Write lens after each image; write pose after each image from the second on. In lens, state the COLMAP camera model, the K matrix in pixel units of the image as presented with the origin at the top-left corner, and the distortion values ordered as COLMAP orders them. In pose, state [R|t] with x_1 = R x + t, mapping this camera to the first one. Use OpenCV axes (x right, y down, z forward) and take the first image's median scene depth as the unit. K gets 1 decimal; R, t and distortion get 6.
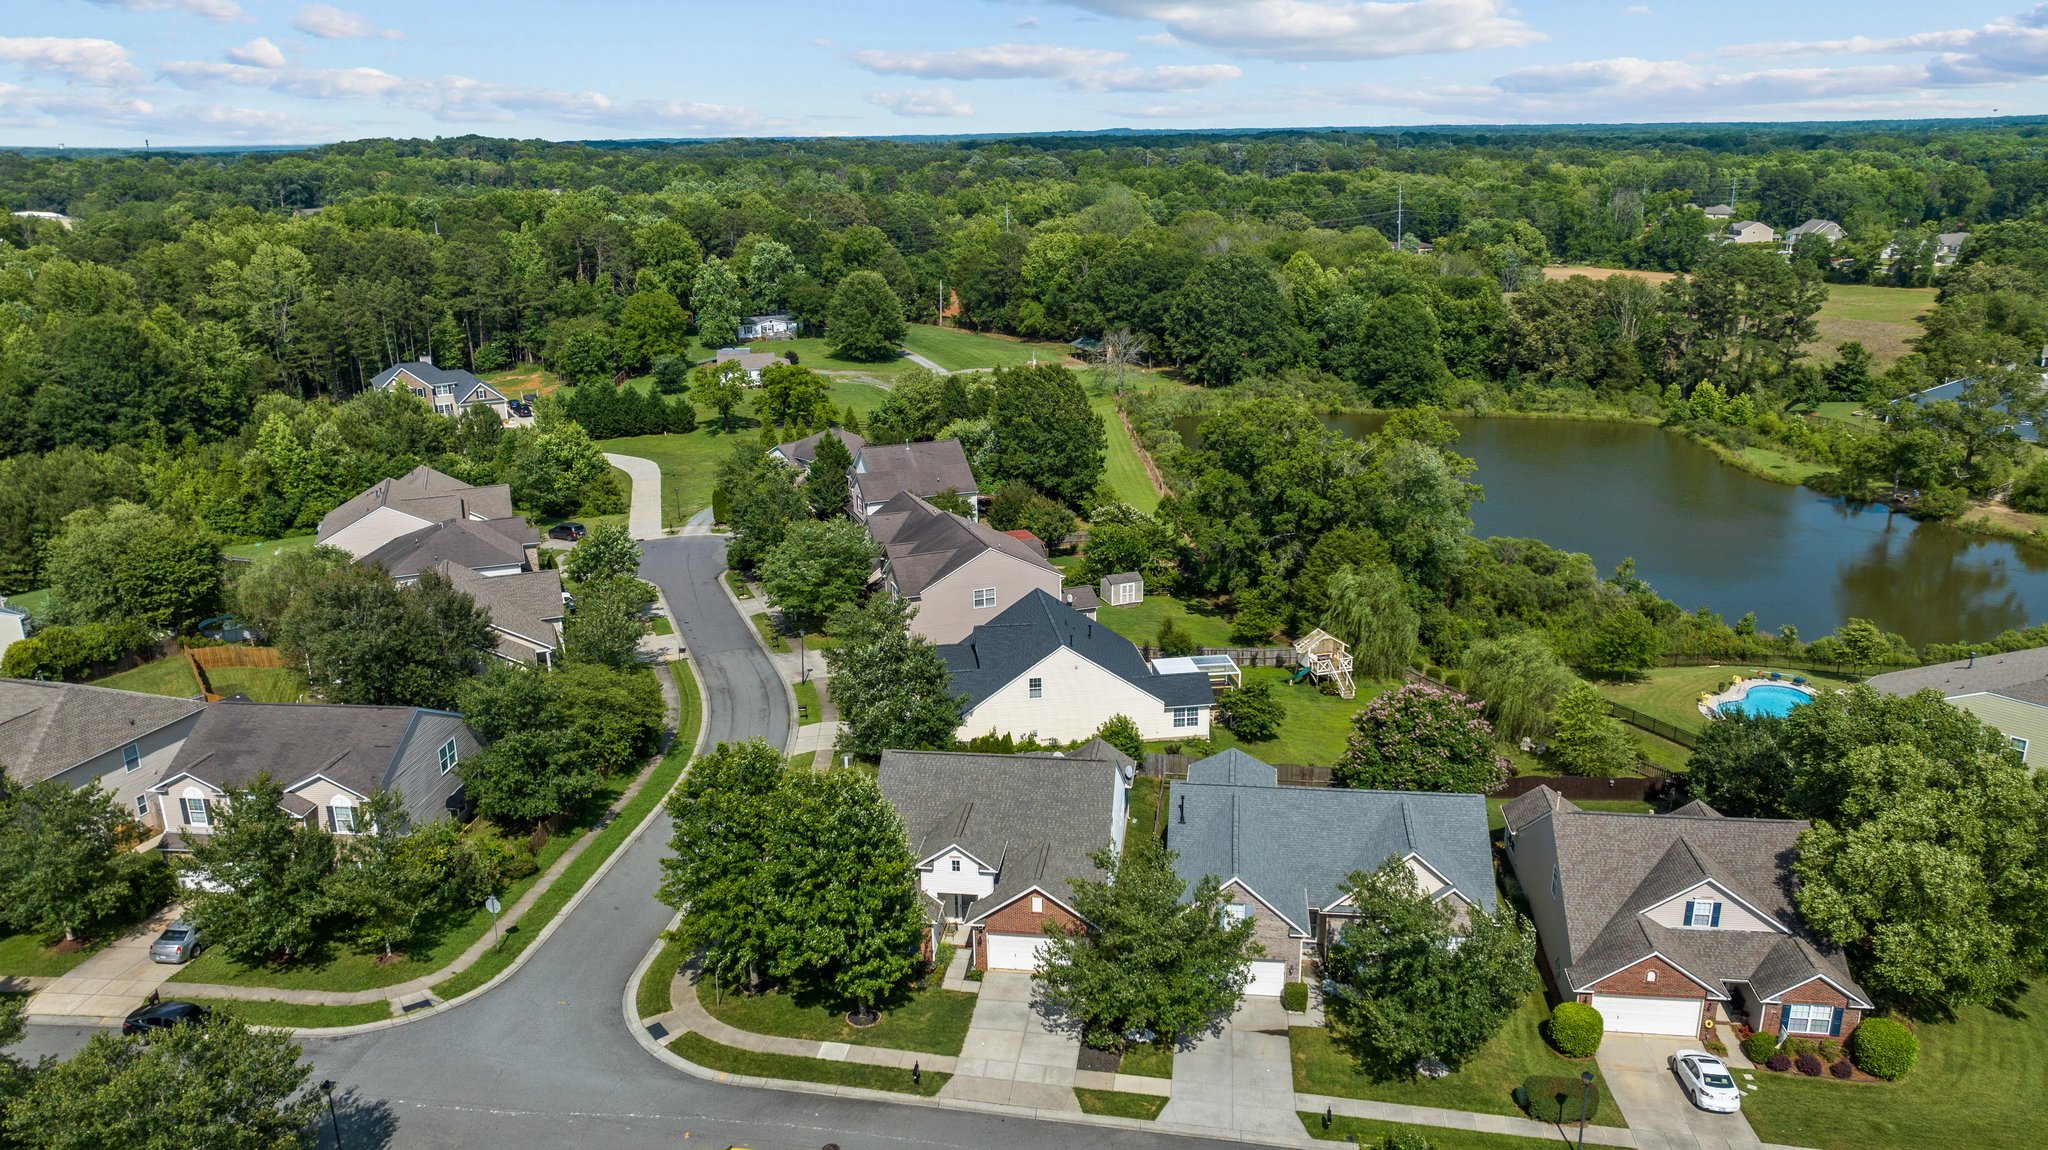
lens RADIAL K [[1496.8, 0, 1052.5], [0, 1496.8, 584.2], [0, 0, 1]] dist [-0.013927, 0.003689]
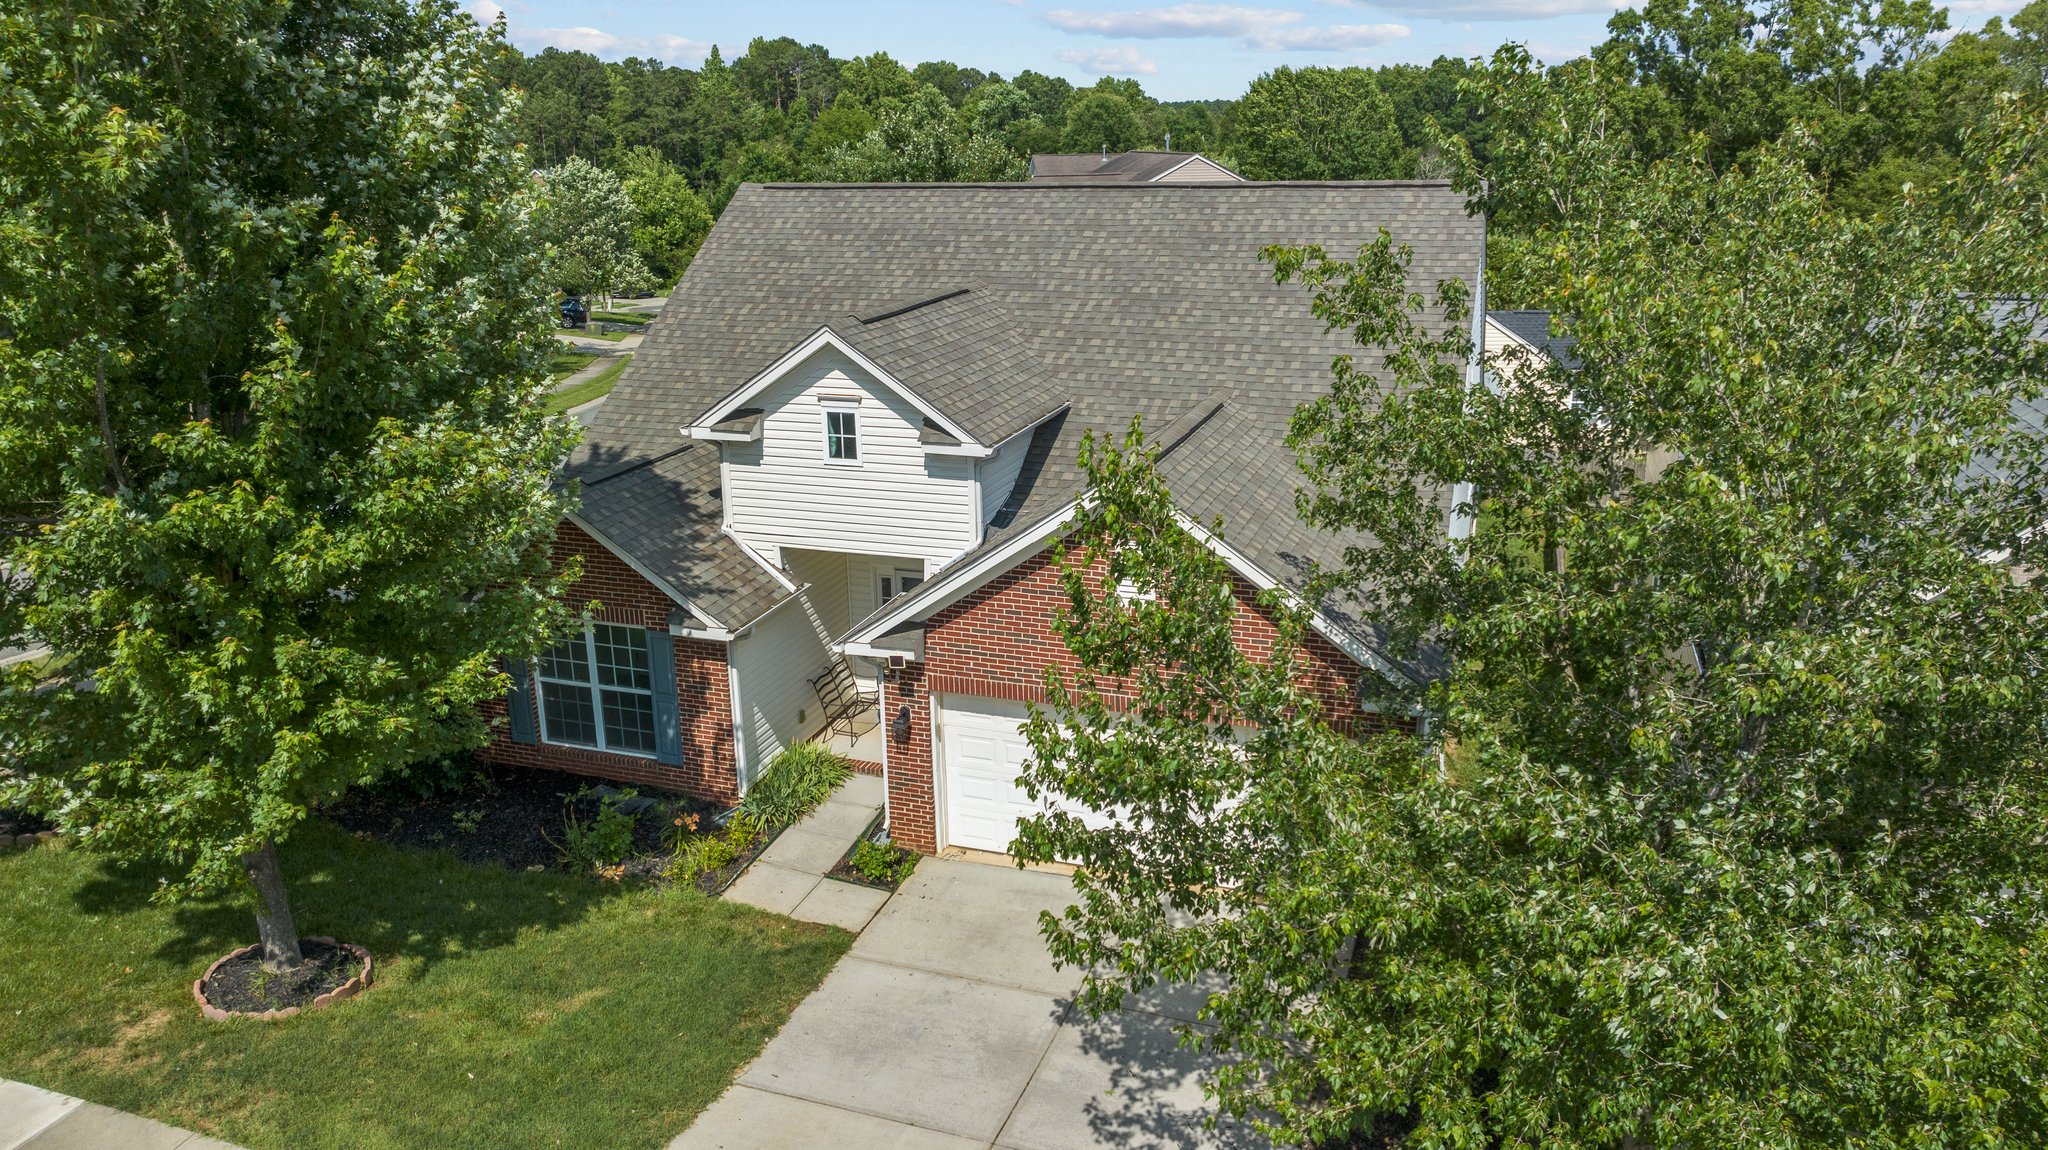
lens RADIAL K [[1496.8, 0, 1025.2], [0, 1496.8, 572.3], [0, 0, 1]] dist [-0.013927, 0.003689]
pose [[0.978867, 0.056783, -0.196456, 0.005883], [-0.059748, 0.998171, -0.009197, 0.069948], [0.195575, 0.020740, 0.980469, 0.248821]]
